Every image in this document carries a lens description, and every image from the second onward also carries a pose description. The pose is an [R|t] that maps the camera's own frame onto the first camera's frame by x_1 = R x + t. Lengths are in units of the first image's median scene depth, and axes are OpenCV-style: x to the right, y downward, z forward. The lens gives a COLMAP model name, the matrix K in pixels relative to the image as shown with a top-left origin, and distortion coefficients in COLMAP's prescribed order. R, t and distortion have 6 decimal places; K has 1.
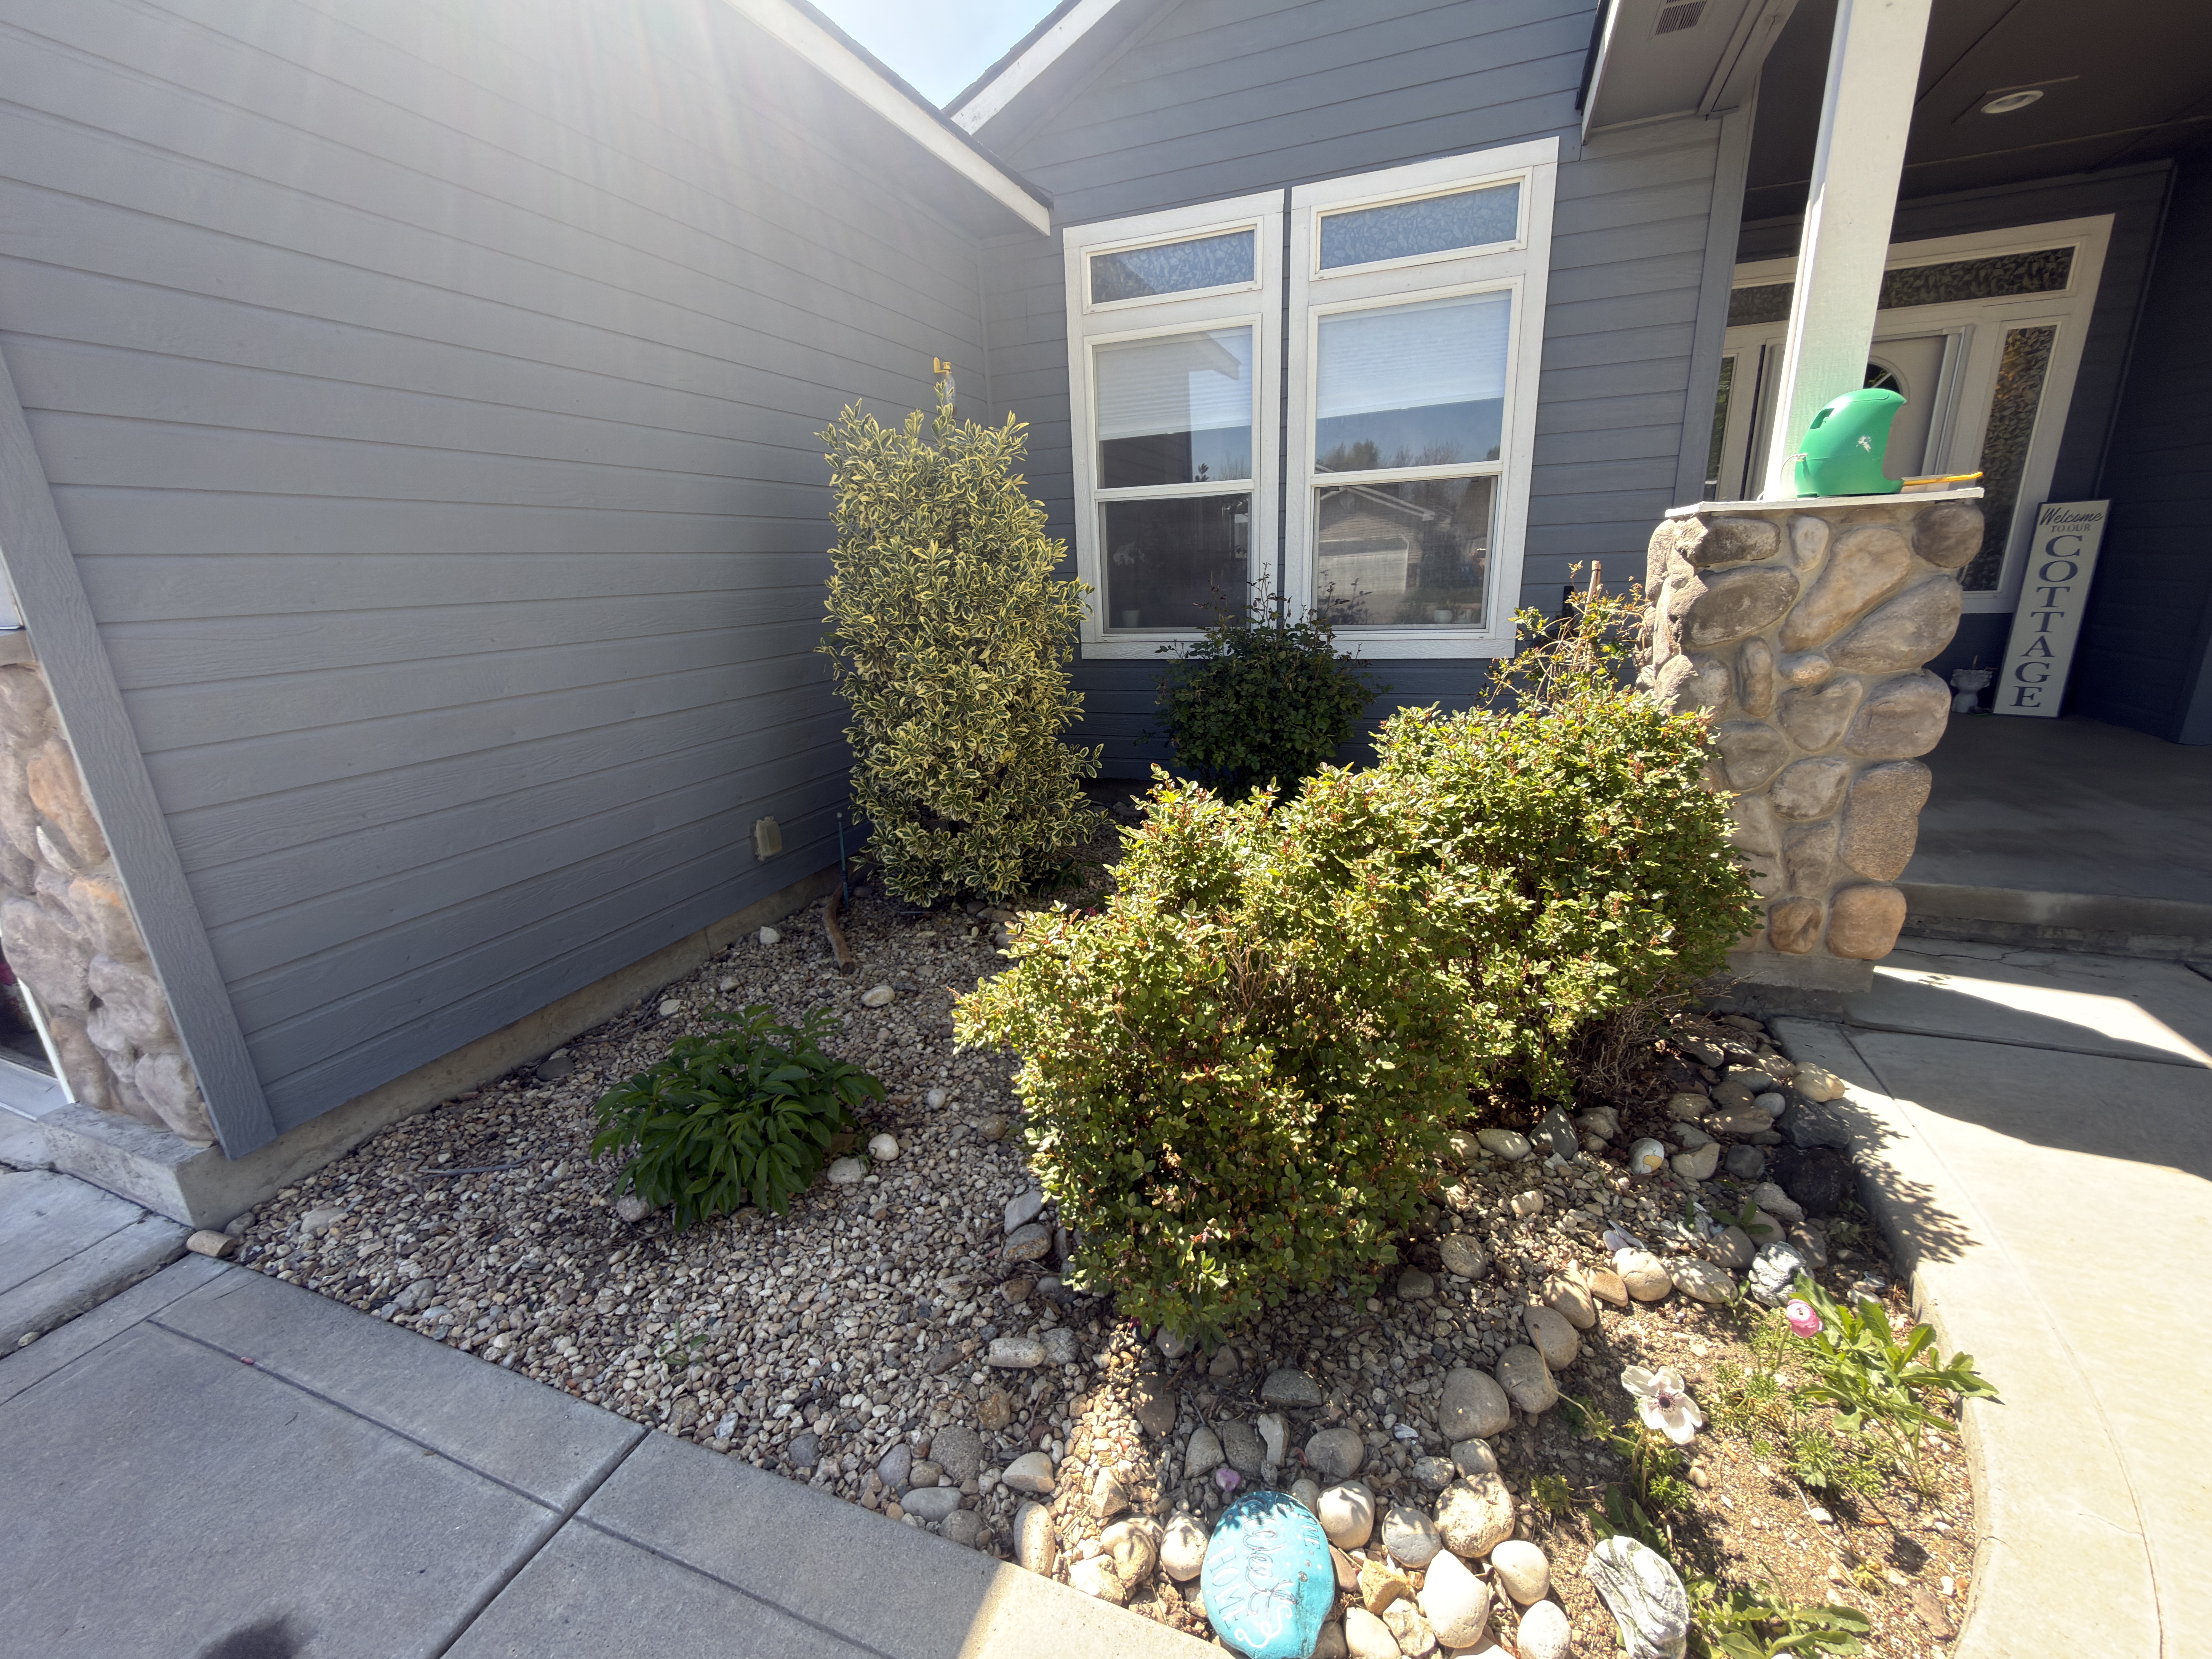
lens RADIAL K [[900.8, 0, 1105.3], [0, 900.8, 829.0], [0, 0, 1]] dist [-0.000676, 0.000053]
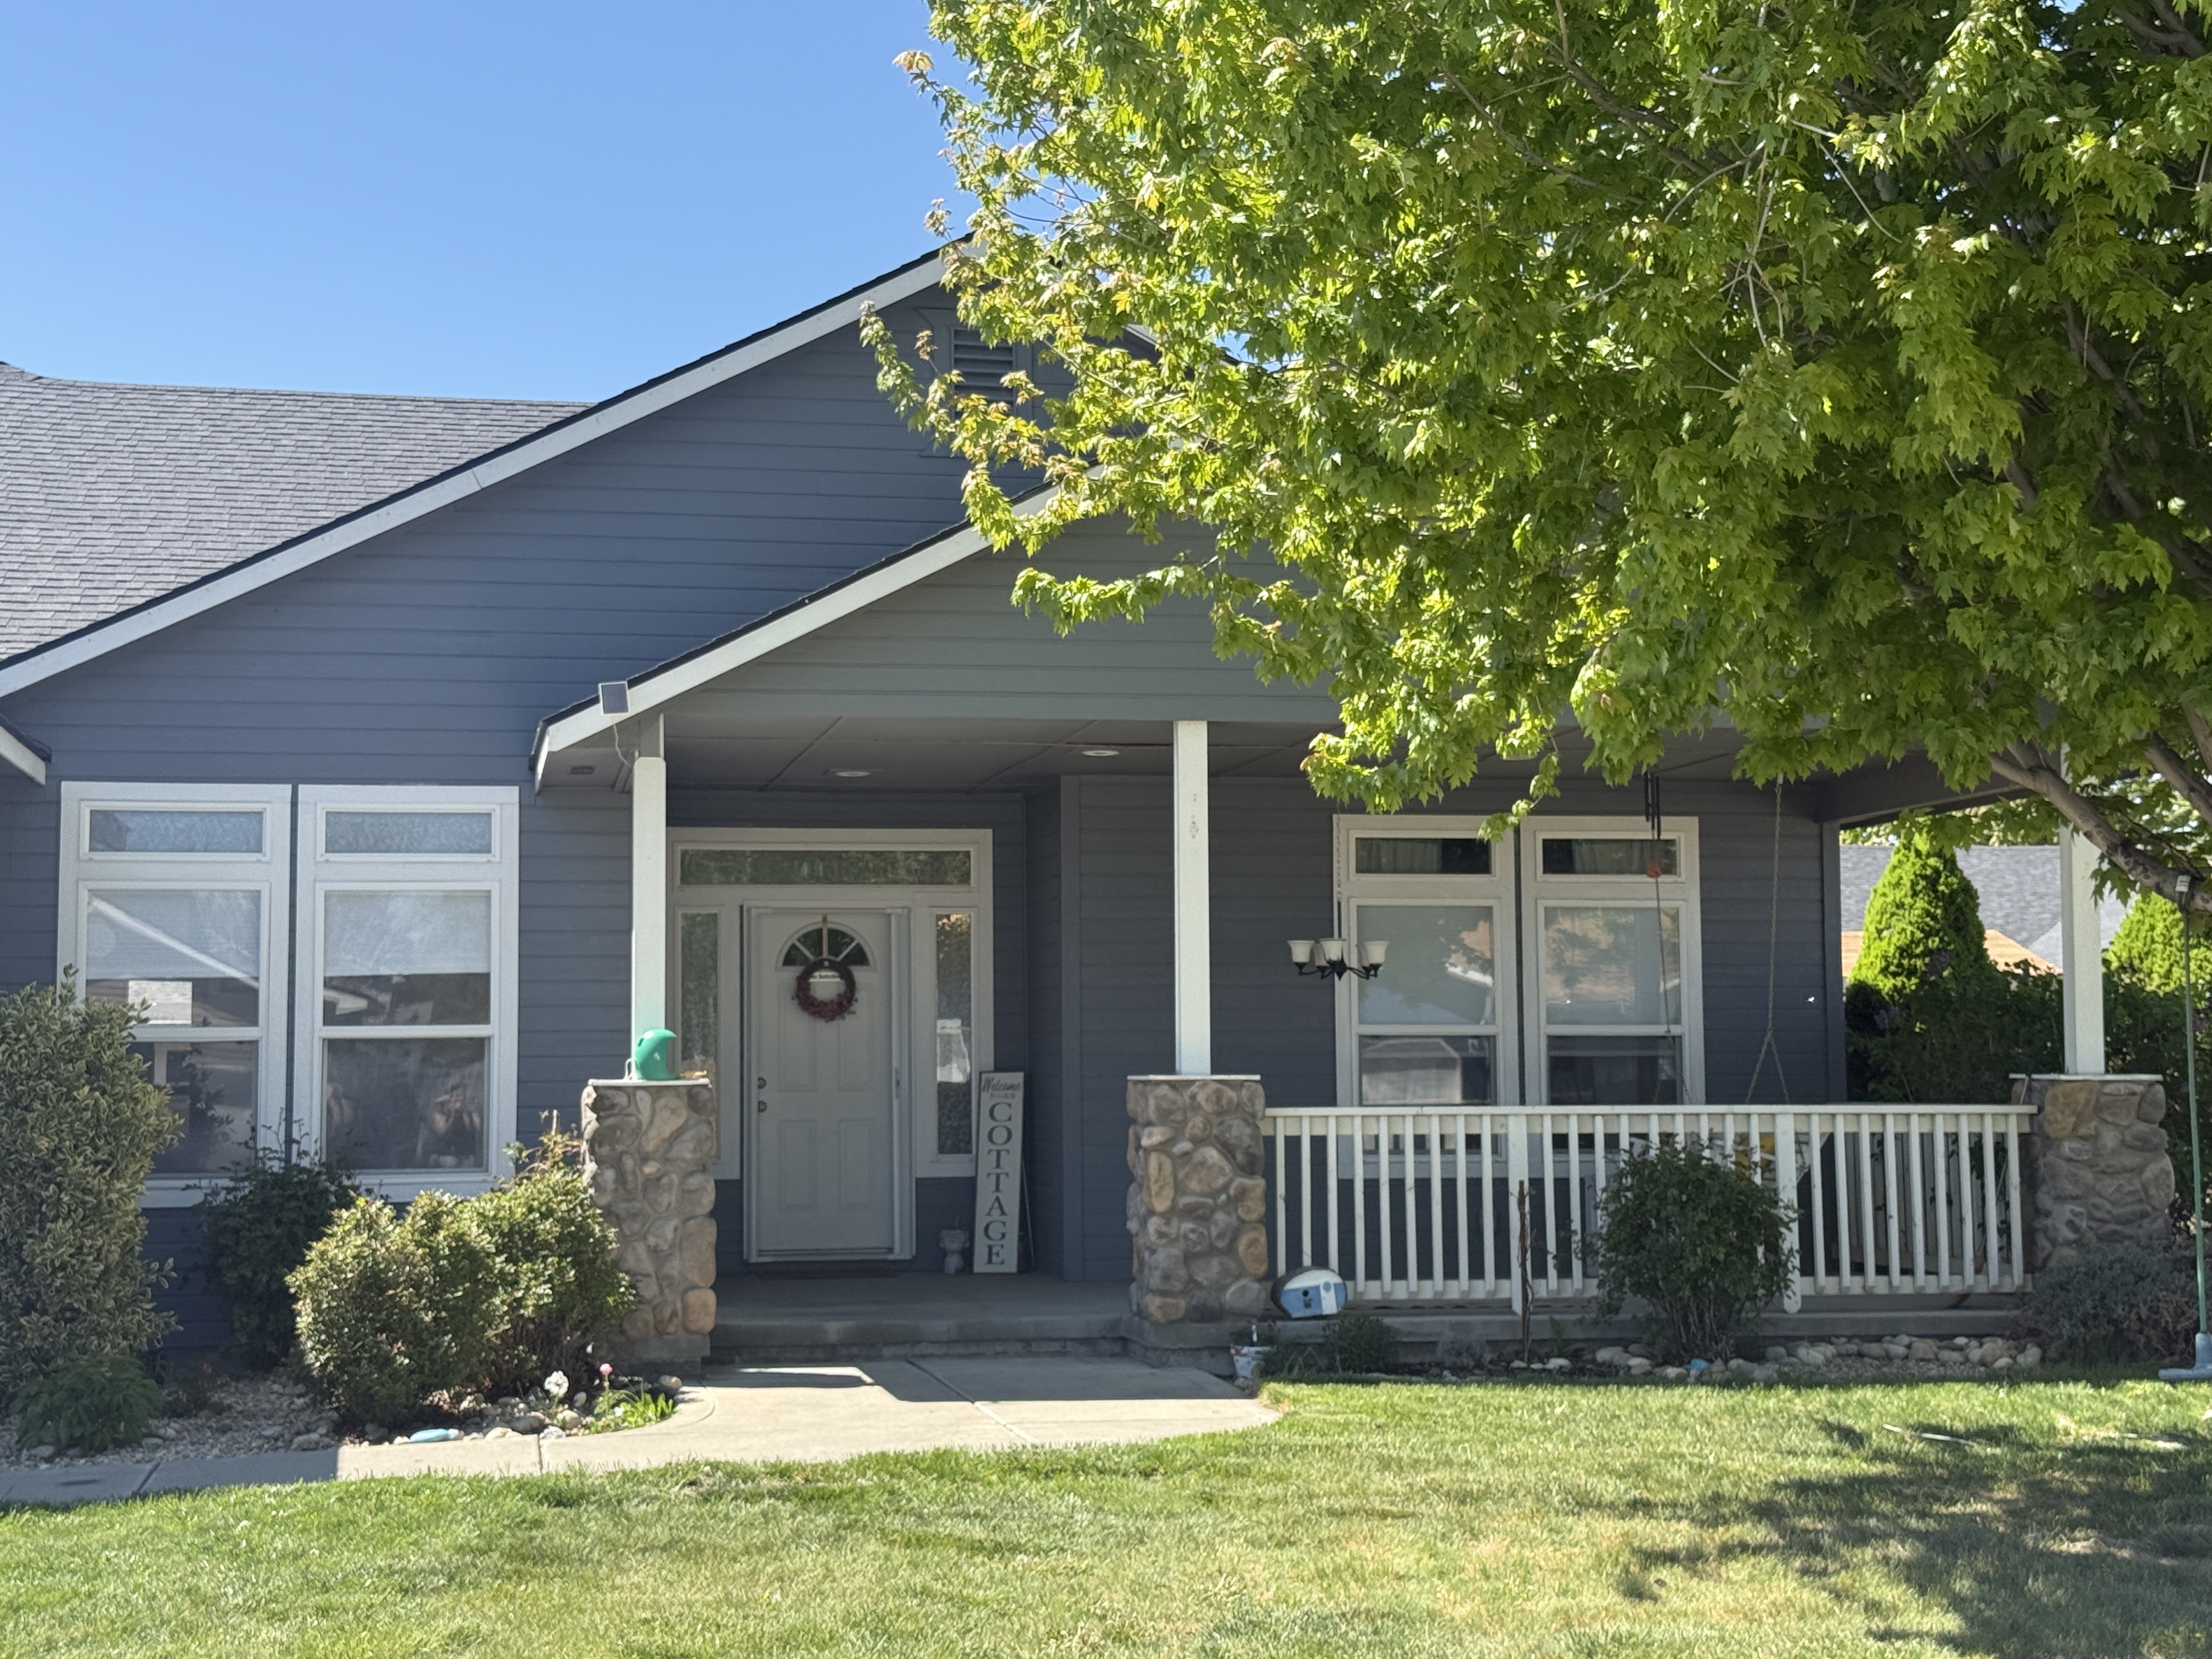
lens RADIAL K [[3243.2, 0, 1090.4], [0, 3243.2, 791.1], [0, 0, 1]] dist [0.133366, 0.000000]
pose [[0.842704, 0.081097, 0.532234, -1.147927], [0.127338, 0.930516, -0.343403, 0.832454], [-0.523101, 0.357160, 0.773823, -2.709794]]
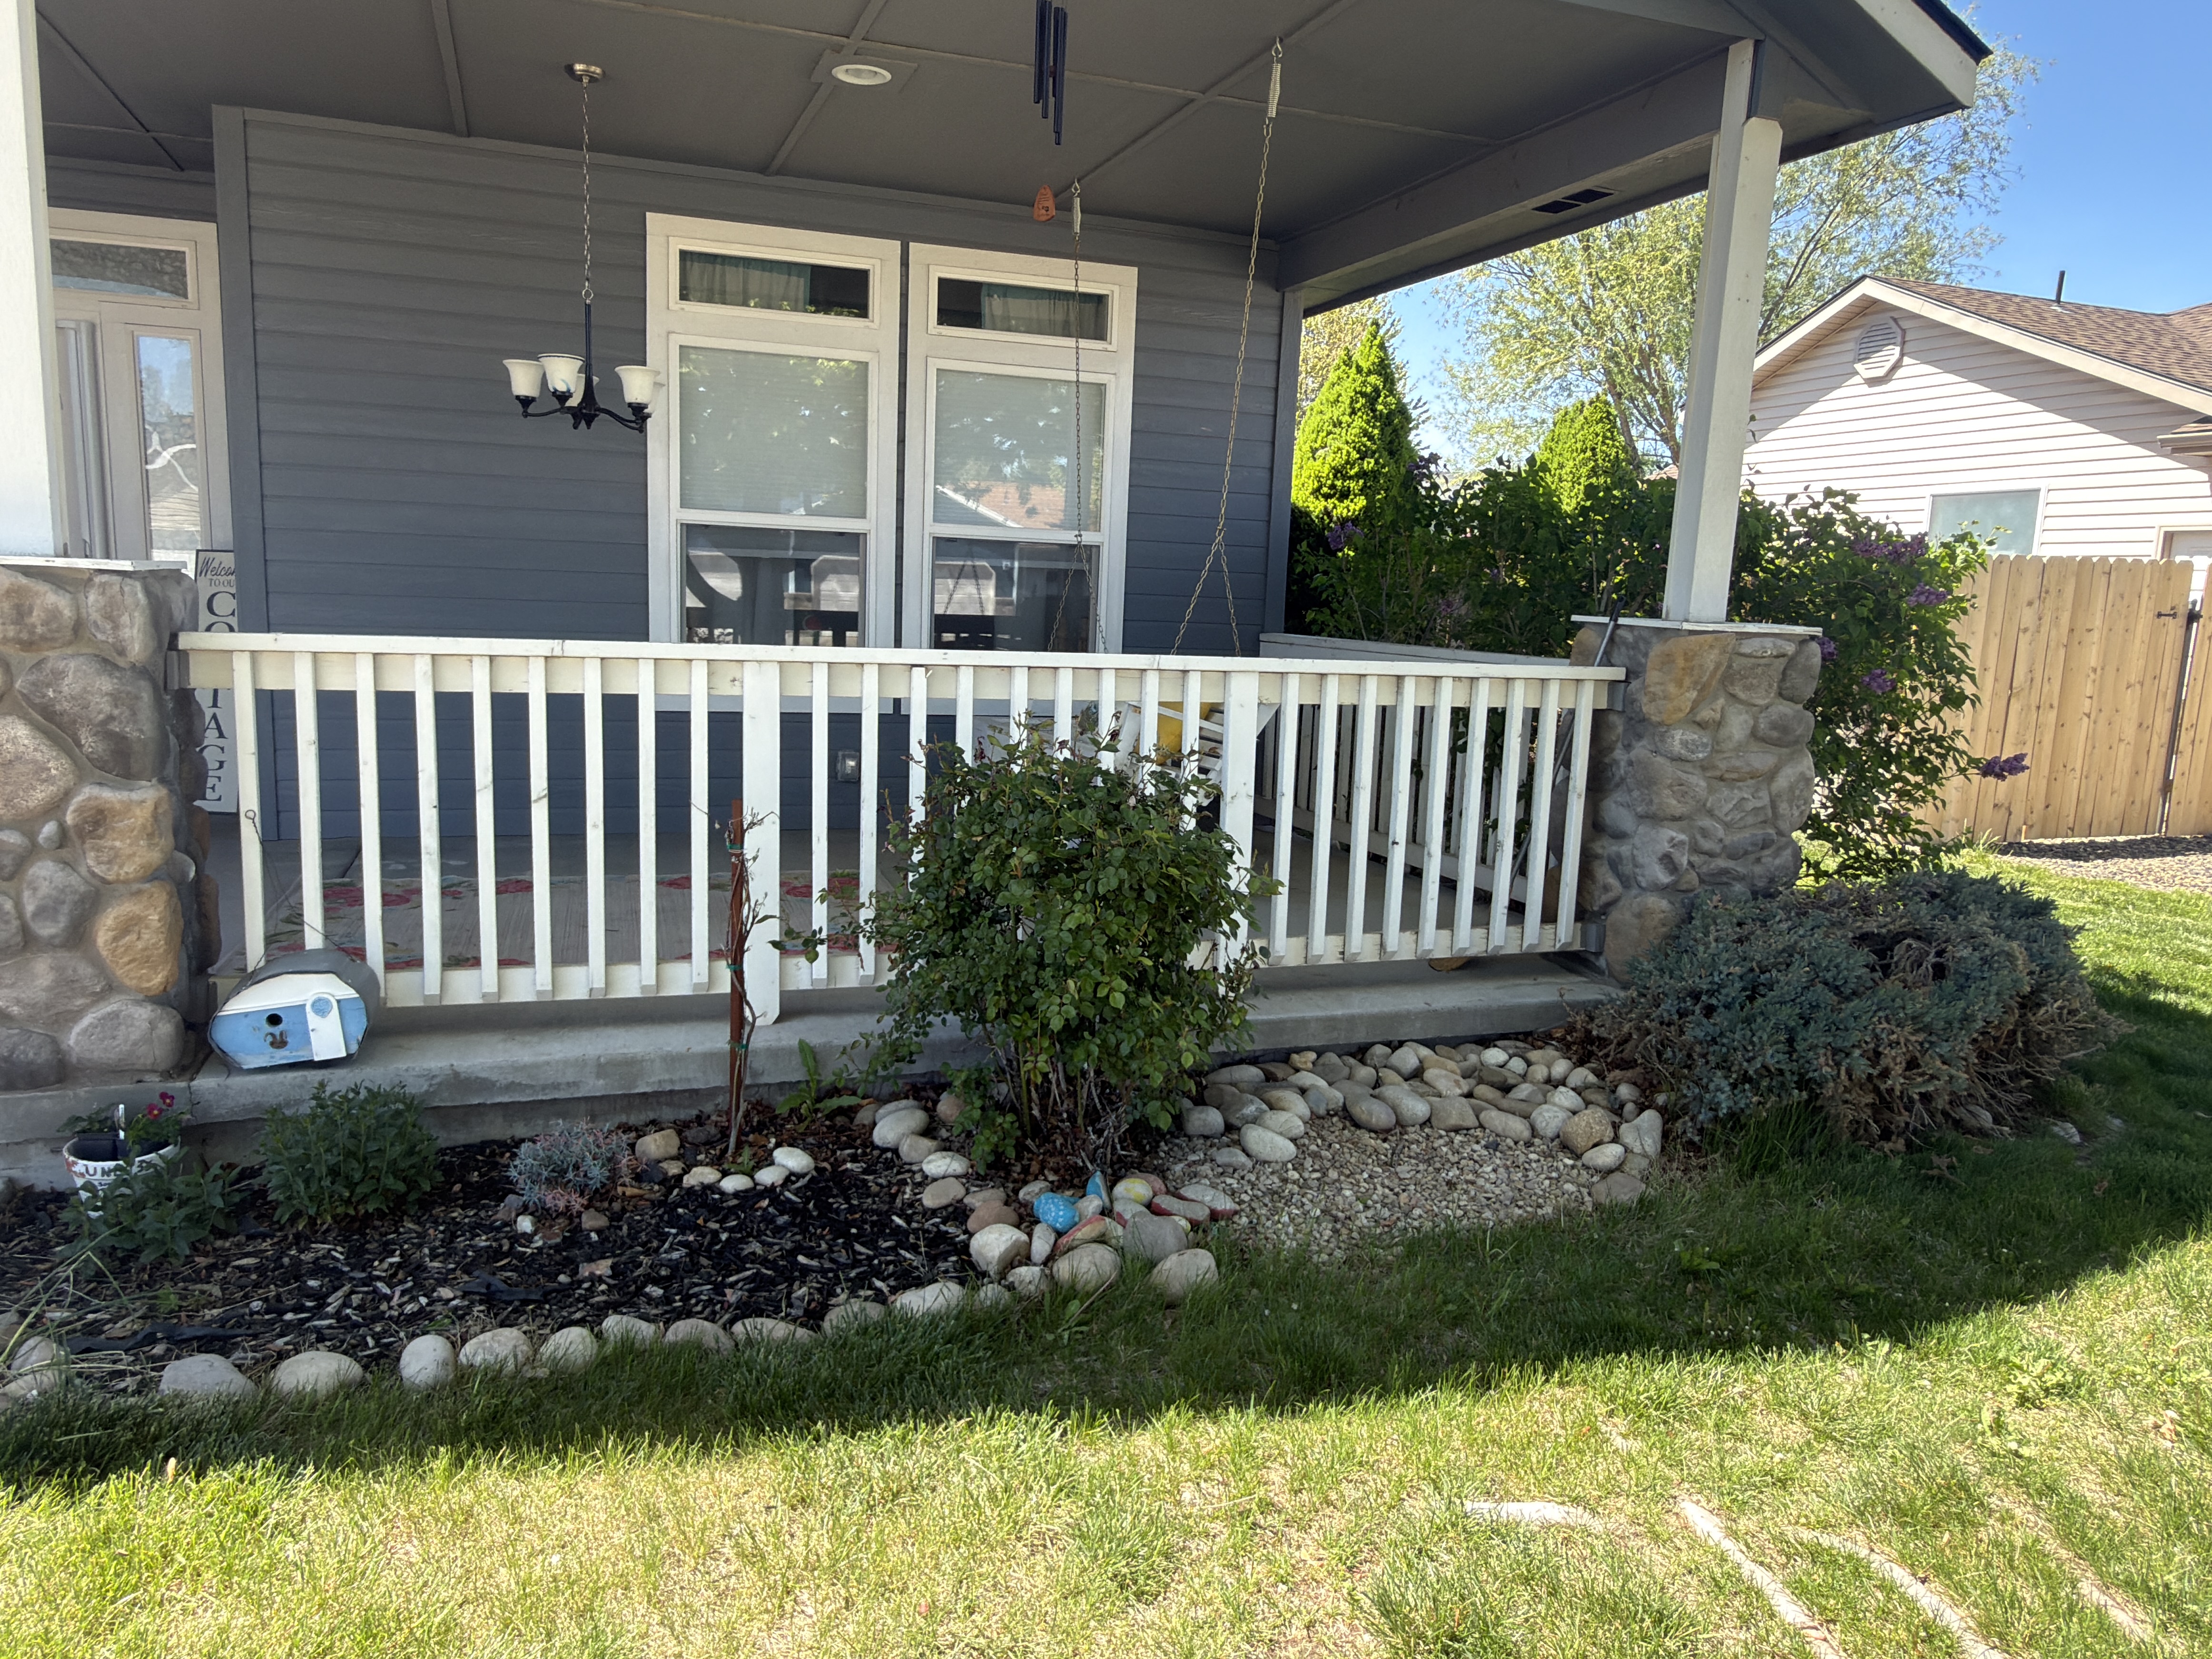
lens RADIAL K [[1517.3, 0, 1094.9], [0, 1517.3, 837.4], [0, 0, 1]] dist [-0.003830, 0.000750]
pose [[0.745235, -0.040152, 0.665592, 0.927630], [0.122724, 0.989393, -0.077723, 0.121773], [-0.655411, 0.139606, 0.742257, -0.631755]]
